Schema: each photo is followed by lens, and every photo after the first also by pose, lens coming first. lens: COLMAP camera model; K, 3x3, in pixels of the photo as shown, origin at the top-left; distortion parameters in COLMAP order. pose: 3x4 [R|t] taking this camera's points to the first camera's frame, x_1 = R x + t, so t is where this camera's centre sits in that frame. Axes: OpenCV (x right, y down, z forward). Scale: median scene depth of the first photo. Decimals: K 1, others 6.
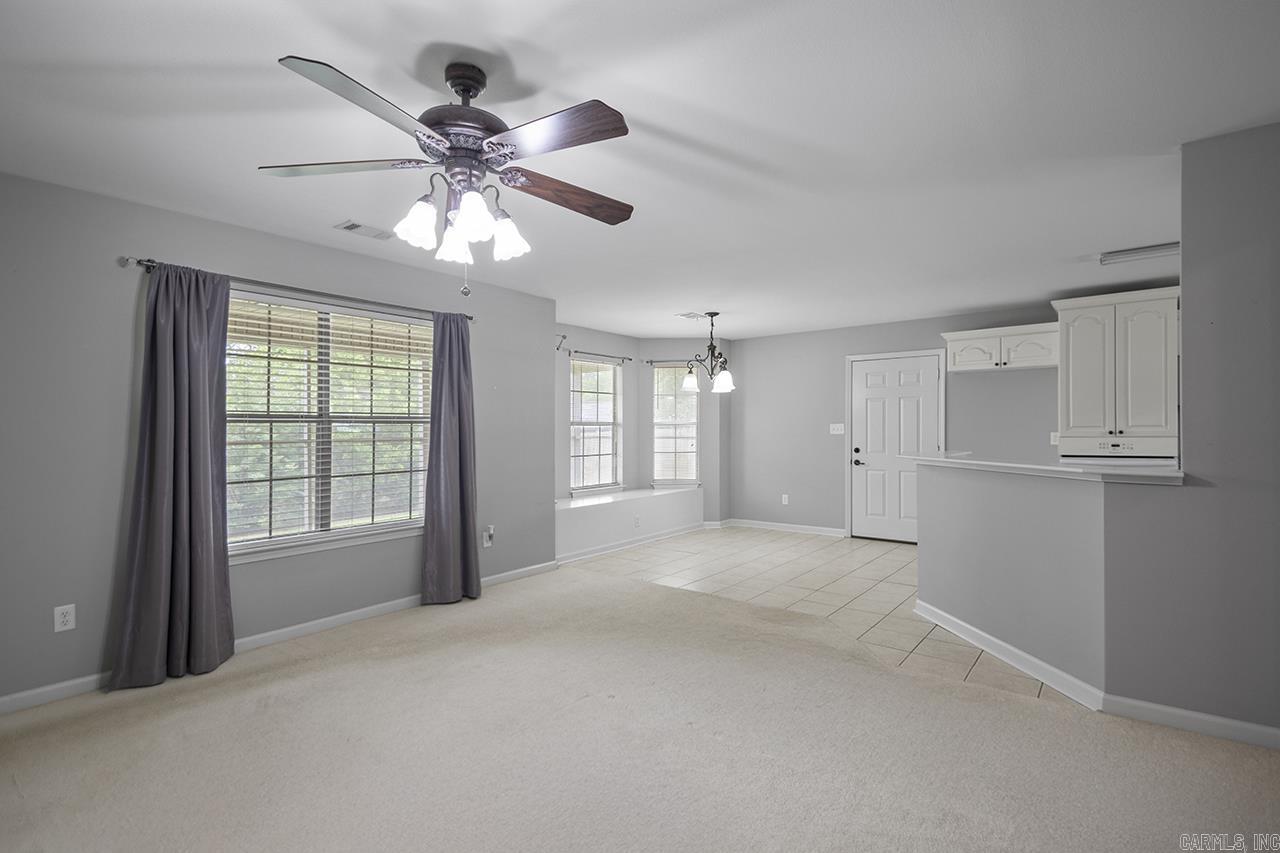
lens RADIAL K [[597.3, 0, 640.0], [0, 597.3, 426.5], [0, 0, 1]] dist [0.015941, -0.000156]
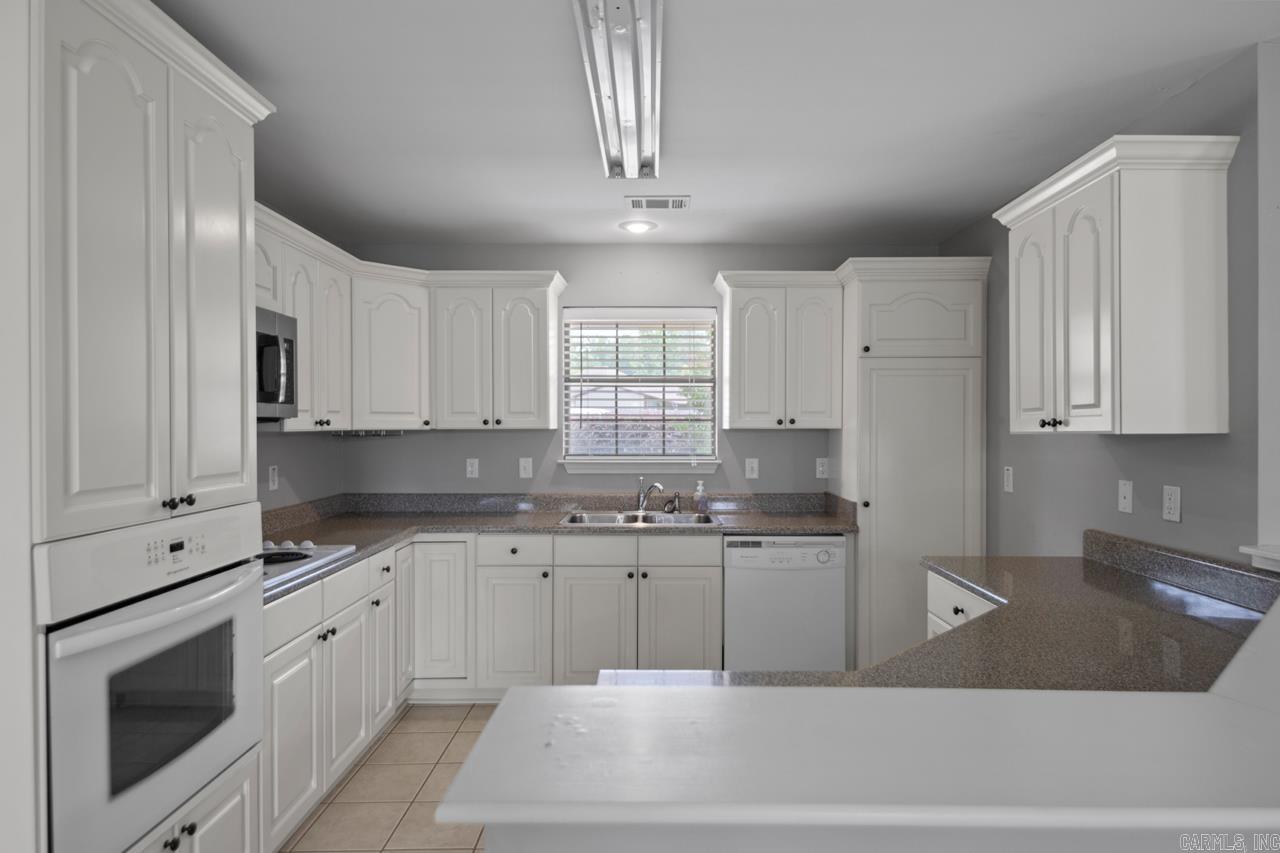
lens RADIAL K [[728.6, 0, 651.0], [0, 728.6, 429.3], [0, 0, 1]] dist [0.017724, -0.001867]
pose [[-0.615070, 0.003393, 0.788465, 0.295863], [0.000542, 0.999992, -0.003880, -0.019755], [-0.788473, -0.001959, -0.615067, 0.845530]]
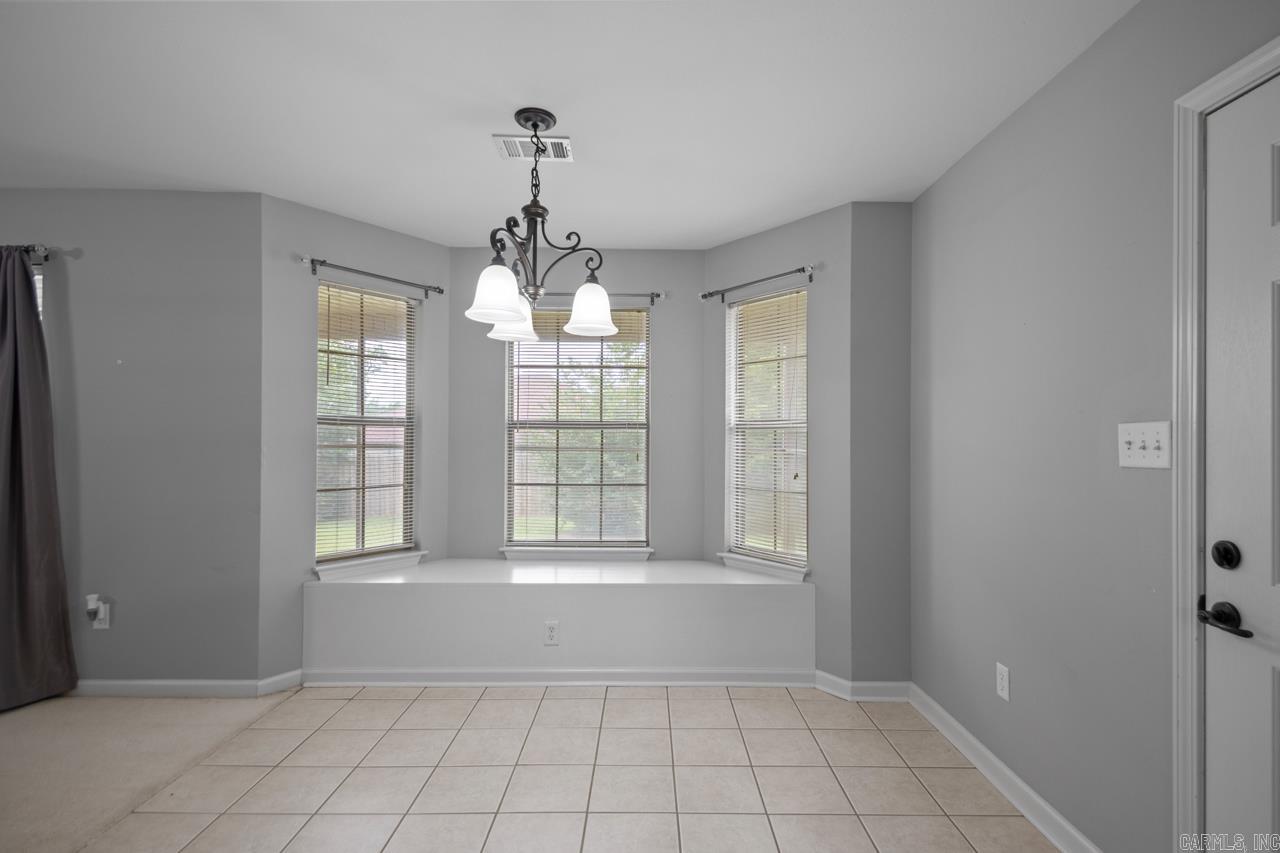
lens RADIAL K [[621.8, 0, 653.7], [0, 621.8, 430.8], [0, 0, 1]] dist [0.036563, -0.021429]
pose [[0.625609, 0.002531, -0.780132, 0.458847], [-0.005861, 0.999982, -0.001456, 0.000451], [0.780115, 0.005484, 0.625613, 0.815988]]
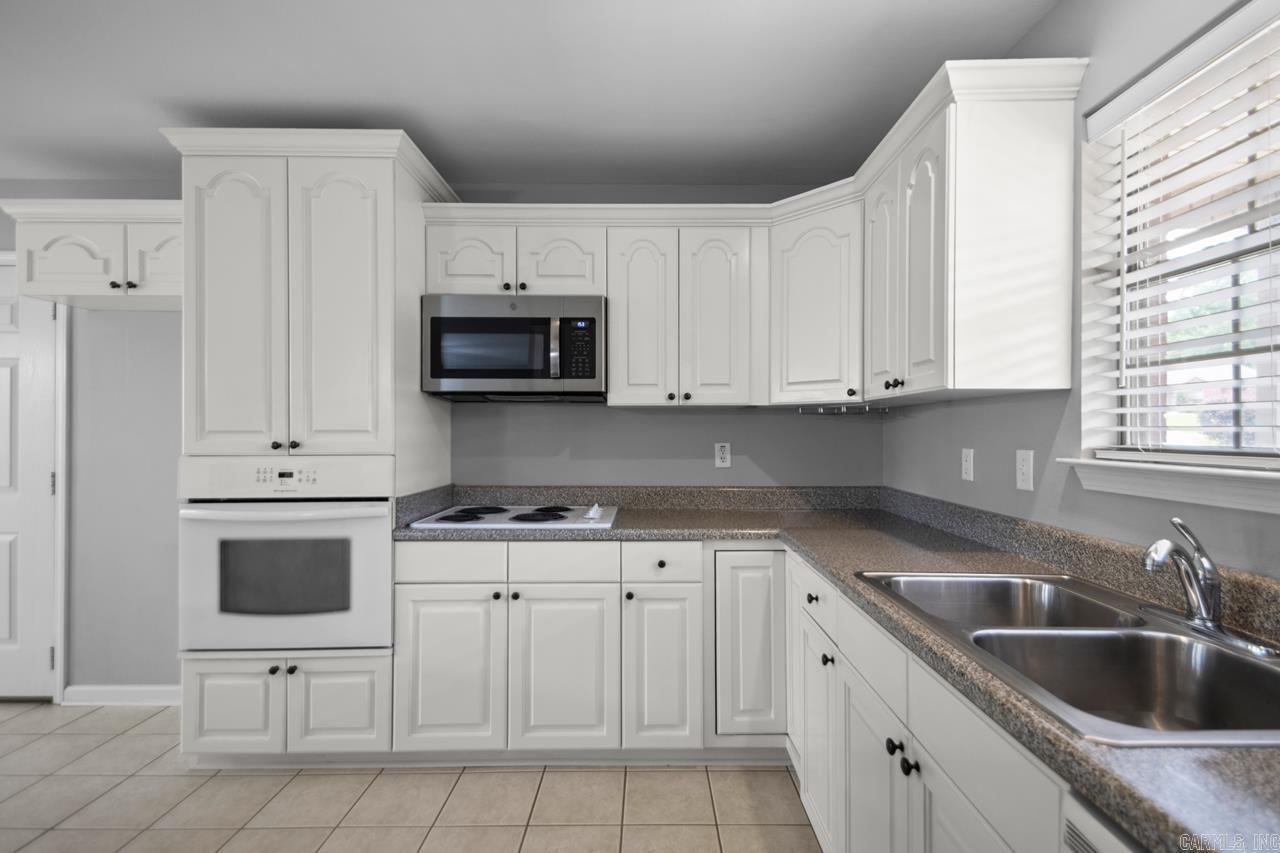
lens RADIAL K [[591.9, 0, 652.1], [0, 591.9, 430.1], [0, 0, 1]] dist [0.043869, -0.020711]
pose [[0.785202, 0.009651, 0.619164, 0.591957], [-0.010736, 0.999940, -0.001971, -0.002698], [-0.619146, -0.005100, 0.785259, 0.397334]]
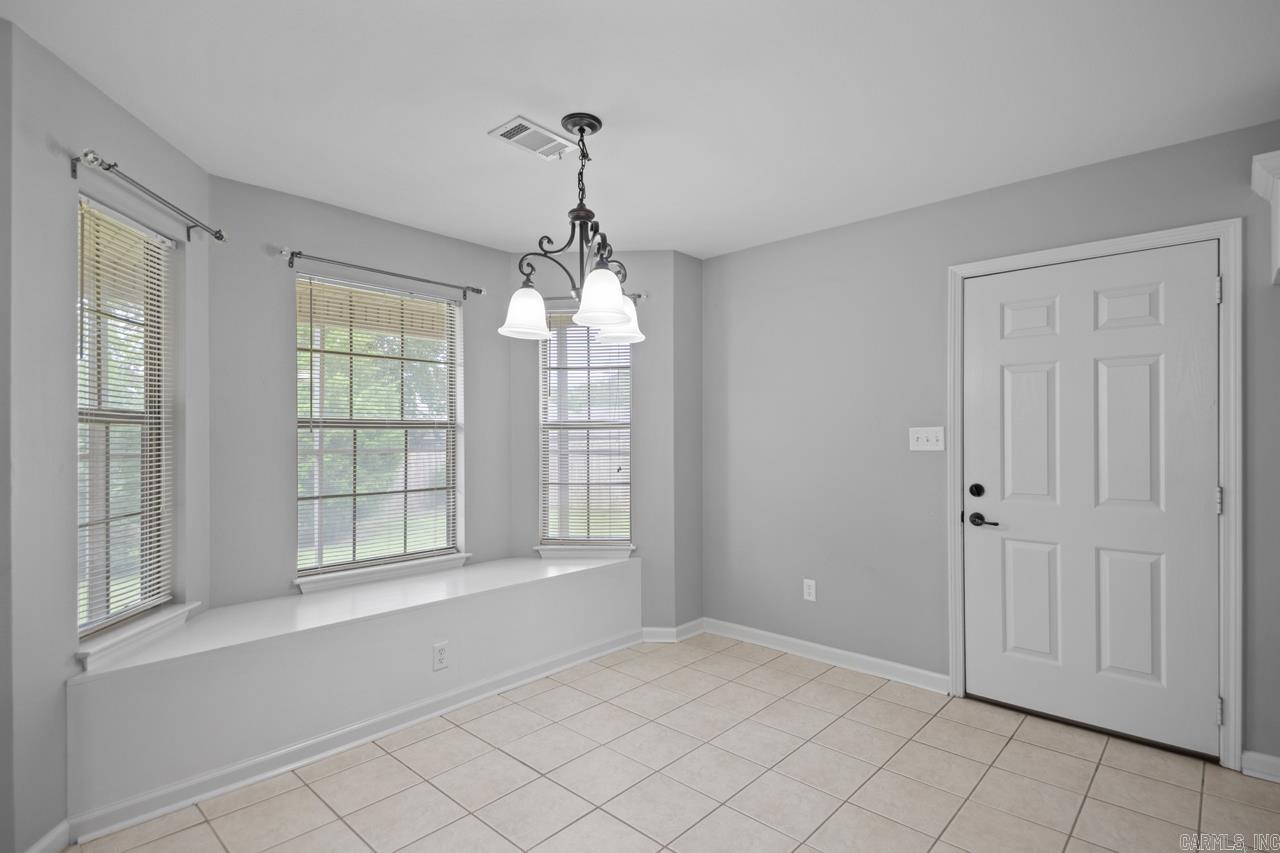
lens RADIAL K [[621.8, 0, 653.7], [0, 621.8, 430.8], [0, 0, 1]] dist [0.036563, -0.021429]
pose [[0.997381, 0.004042, -0.072209, 0.190894], [-0.004285, 0.999986, -0.003221, 0.000964], [0.072195, 0.003522, 0.997384, 0.617559]]
